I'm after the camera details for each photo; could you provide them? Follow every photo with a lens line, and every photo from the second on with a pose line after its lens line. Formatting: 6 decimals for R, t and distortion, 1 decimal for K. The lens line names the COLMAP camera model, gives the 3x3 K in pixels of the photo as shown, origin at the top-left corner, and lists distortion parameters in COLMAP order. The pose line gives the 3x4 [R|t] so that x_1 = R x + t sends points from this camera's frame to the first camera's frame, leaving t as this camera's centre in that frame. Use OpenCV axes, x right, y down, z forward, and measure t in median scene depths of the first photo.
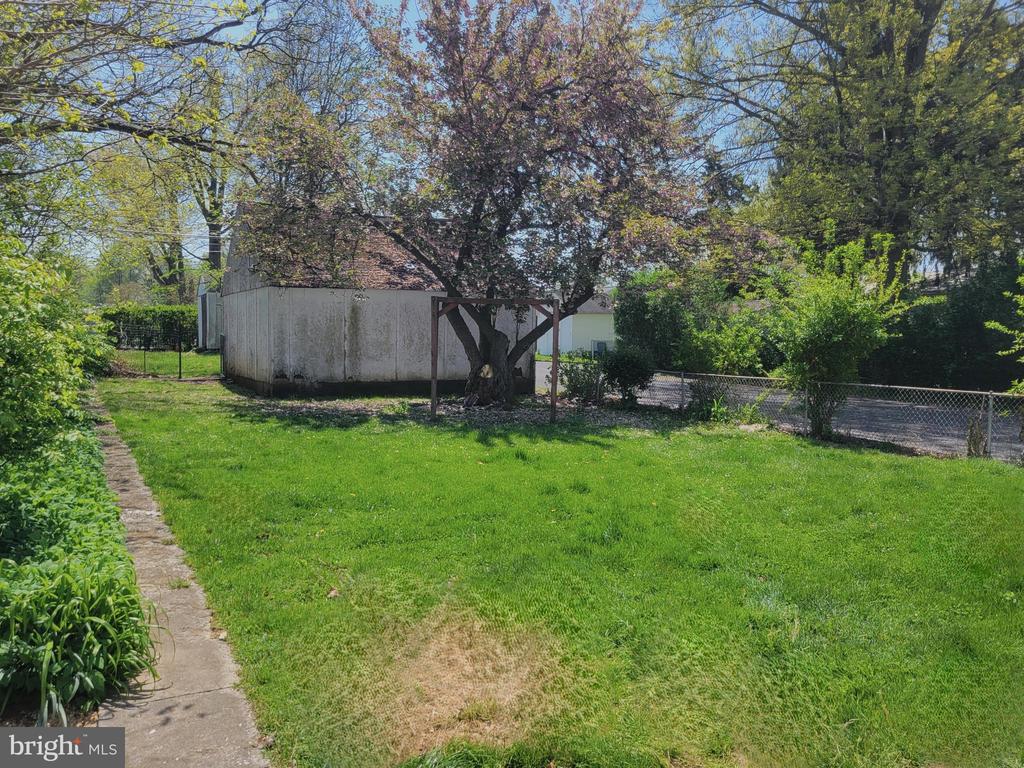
lens RADIAL K [[786.1, 0, 512.0], [0, 786.1, 384.0], [0, 0, 1]] dist [0.113857, 0.000025]
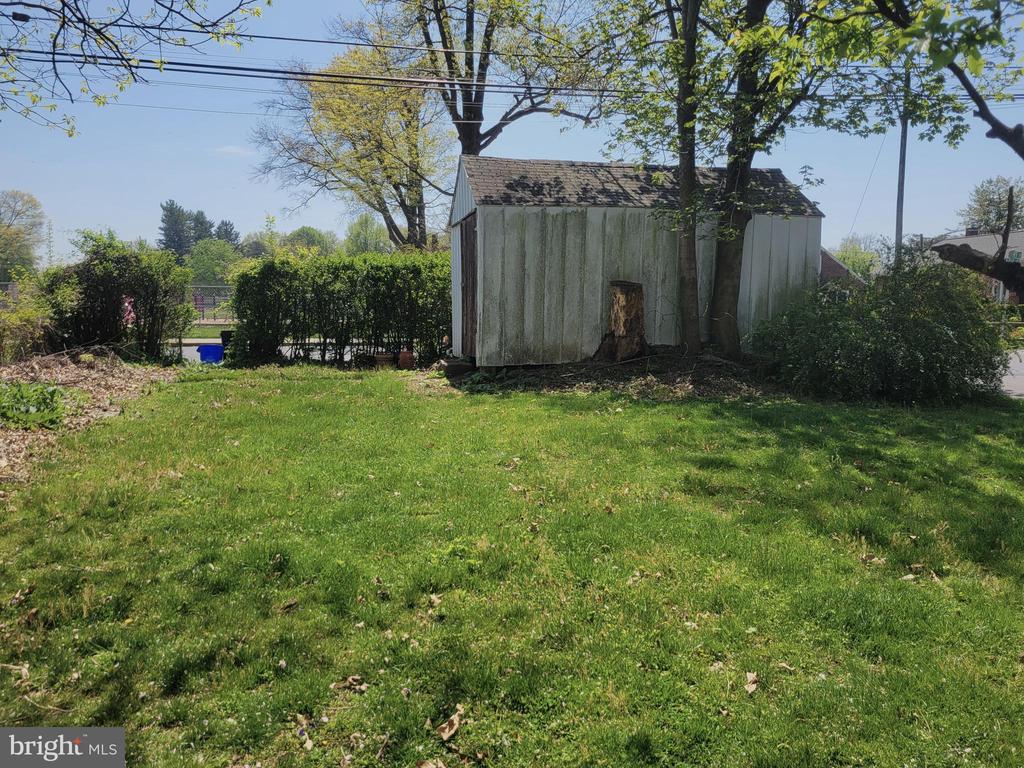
lens RADIAL K [[786.1, 0, 512.0], [0, 786.1, 384.0], [0, 0, 1]] dist [0.113857, 0.000025]
pose [[0.961419, 0.018426, -0.274469, -0.255424], [-0.008076, 0.999215, 0.038793, -0.047362], [0.274968, -0.035080, 0.960813, 0.632752]]
